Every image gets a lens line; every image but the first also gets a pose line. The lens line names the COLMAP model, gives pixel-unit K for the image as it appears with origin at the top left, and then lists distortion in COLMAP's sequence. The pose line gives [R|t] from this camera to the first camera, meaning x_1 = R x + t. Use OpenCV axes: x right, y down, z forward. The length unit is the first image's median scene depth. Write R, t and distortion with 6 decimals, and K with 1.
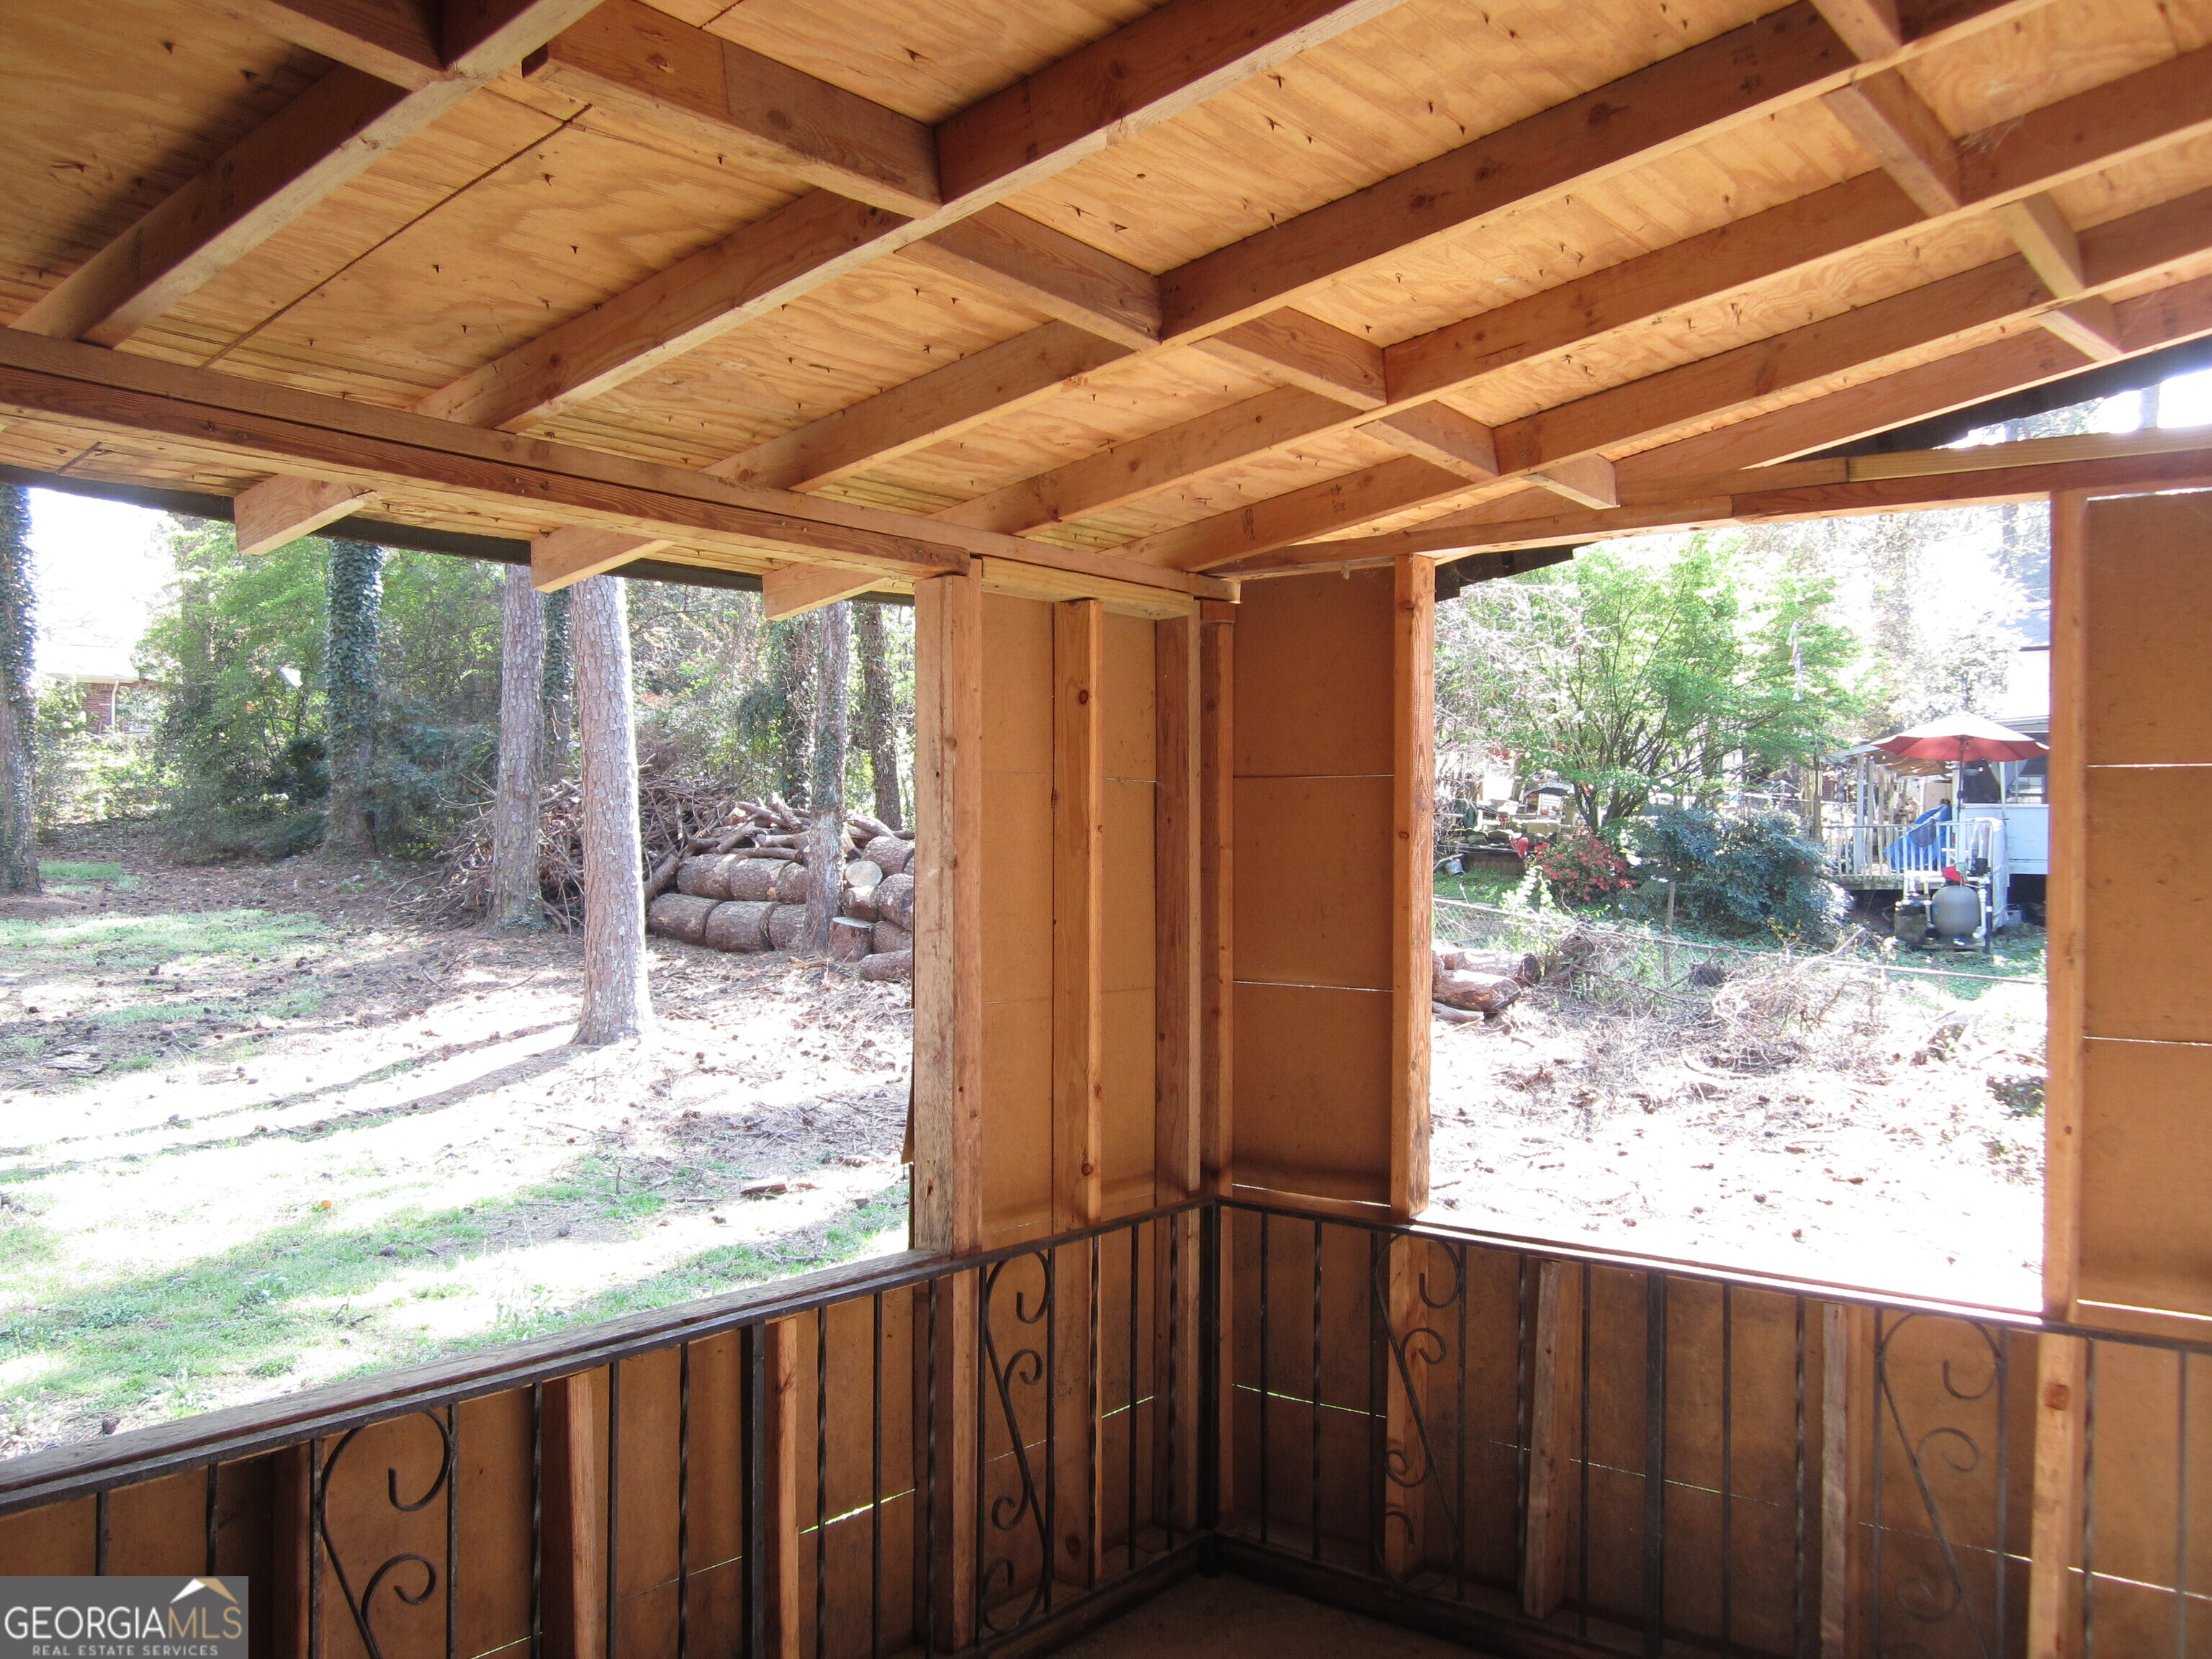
lens RADIAL K [[1821.4, 0, 1107.8], [0, 1821.4, 811.2], [0, 0, 1]] dist [-0.053848, 0.016902]
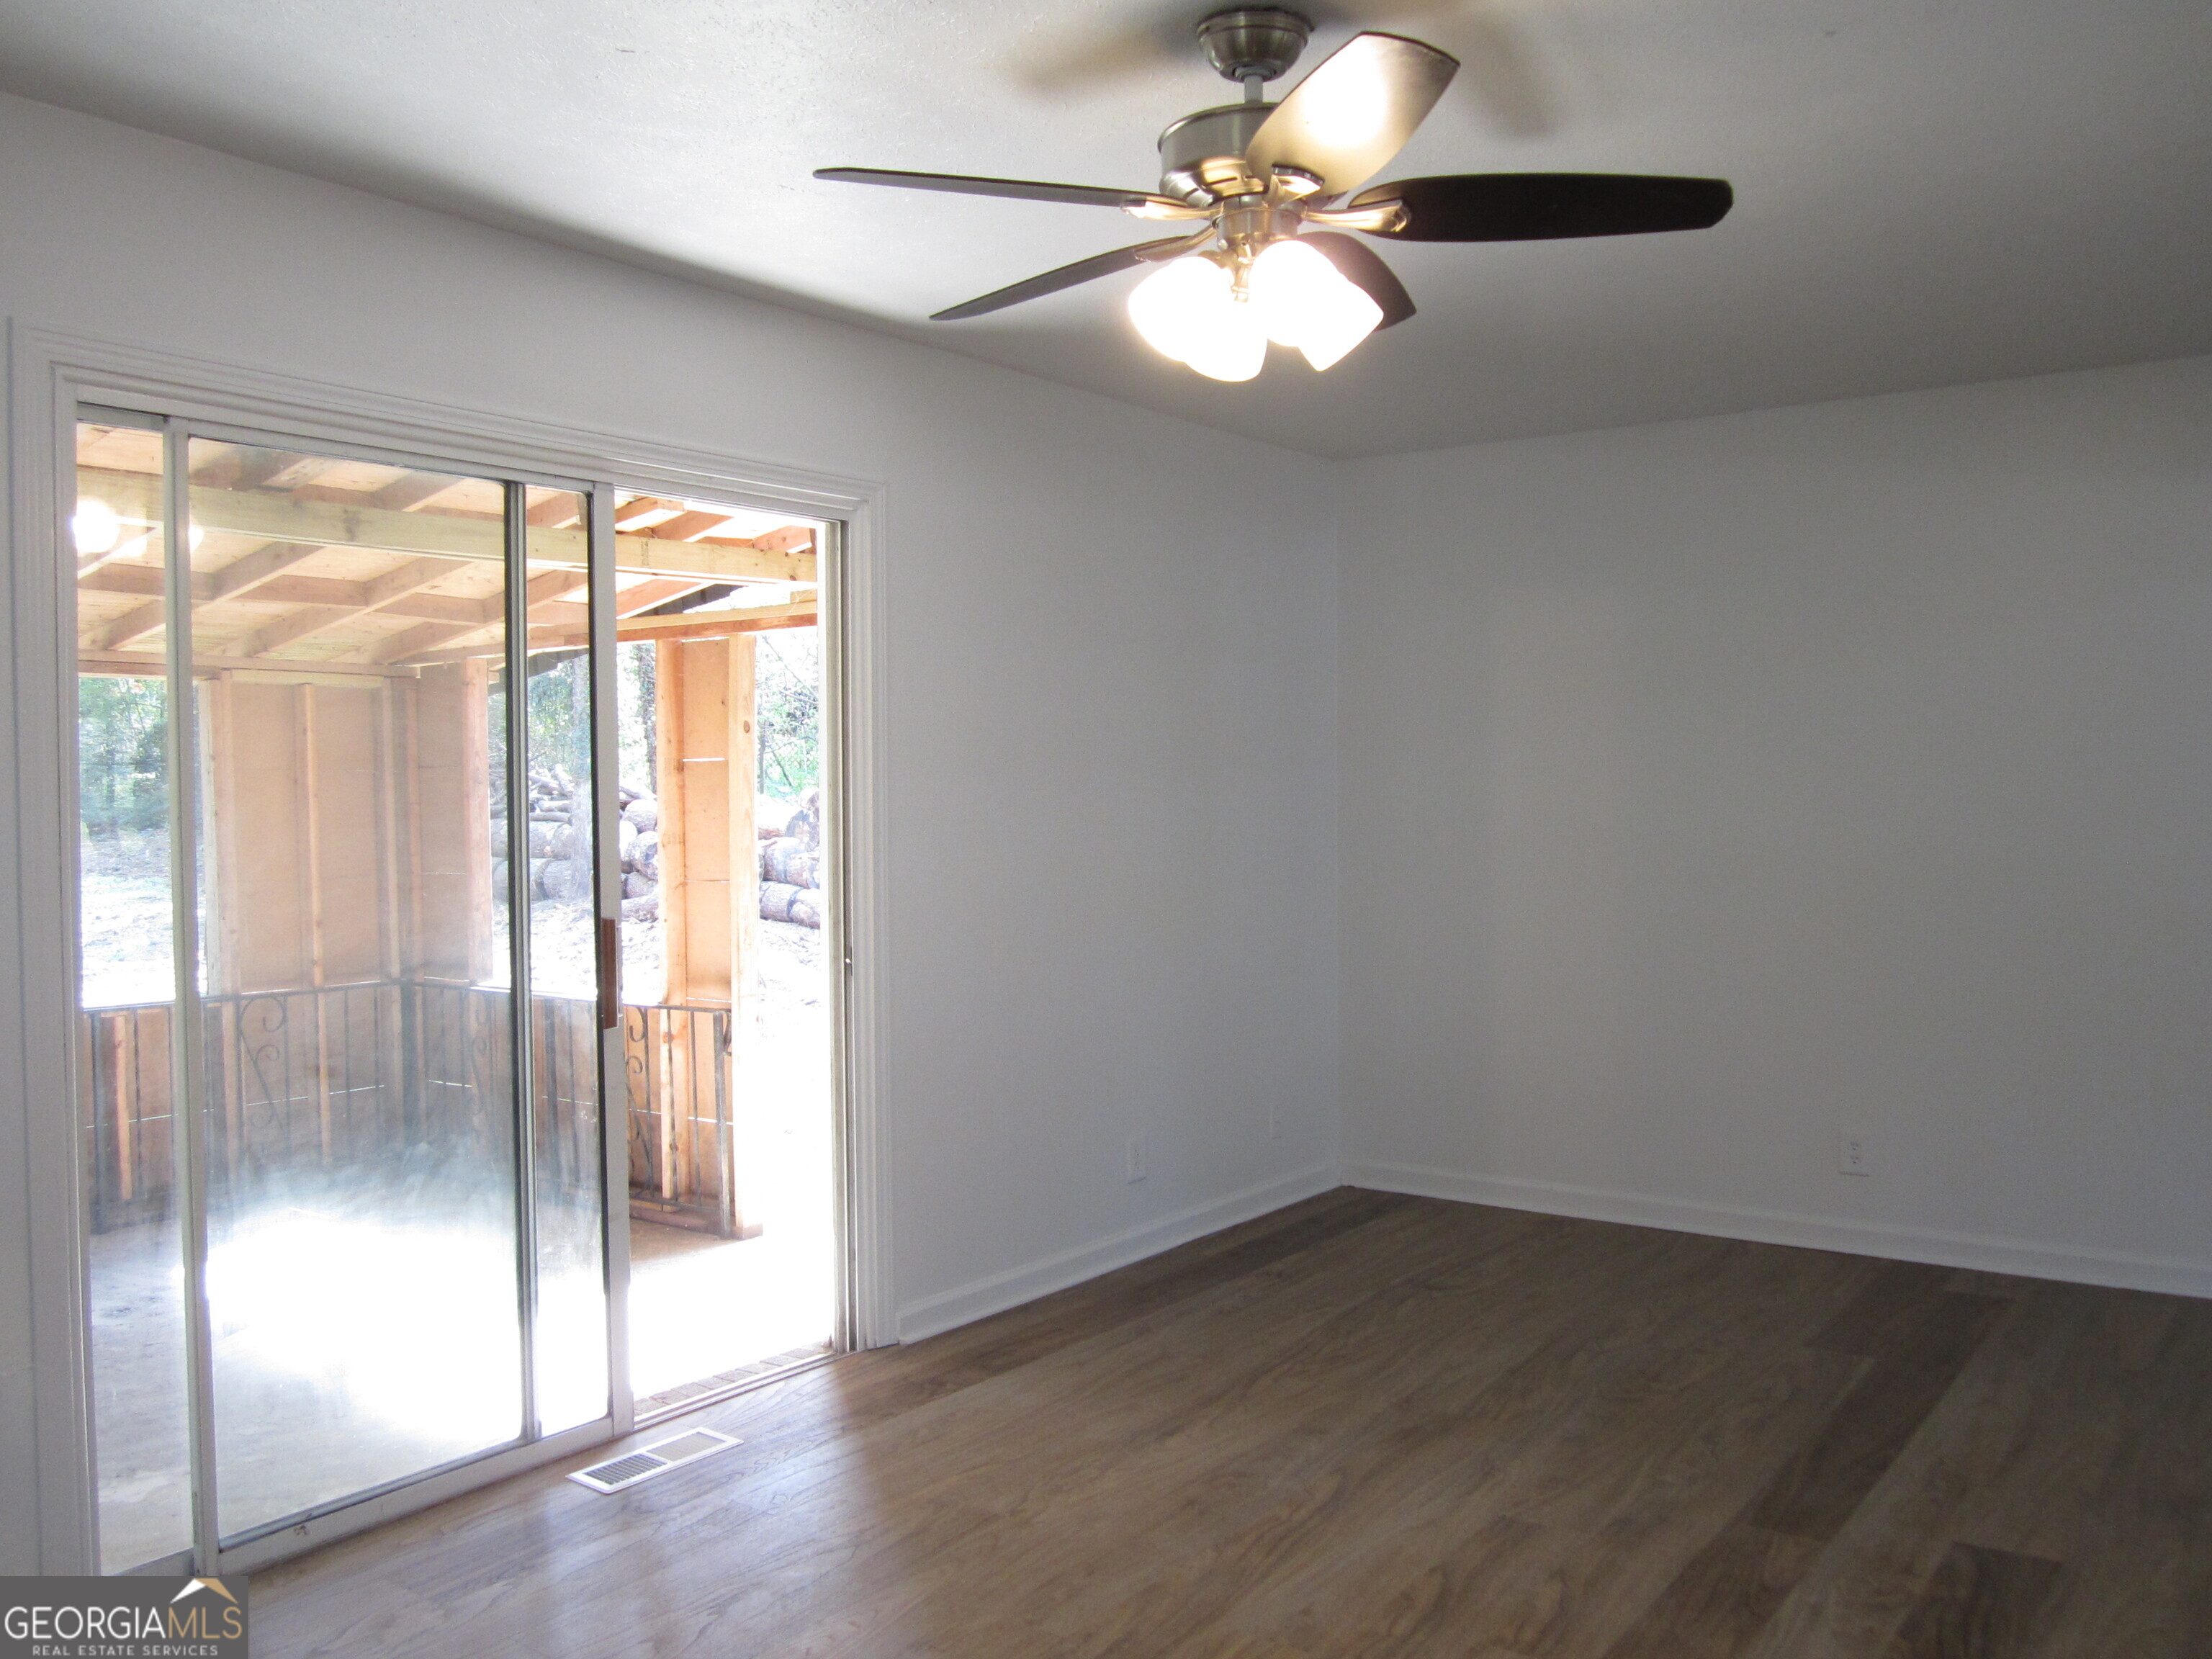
lens RADIAL K [[1821.4, 0, 1122.6], [0, 1821.4, 820.7], [0, 0, 1]] dist [-0.053848, 0.016902]
pose [[0.998958, -0.020663, 0.040699, 0.164172], [0.019509, 0.999402, 0.028564, -0.000527], [-0.041265, -0.027740, 0.998763, -0.213018]]
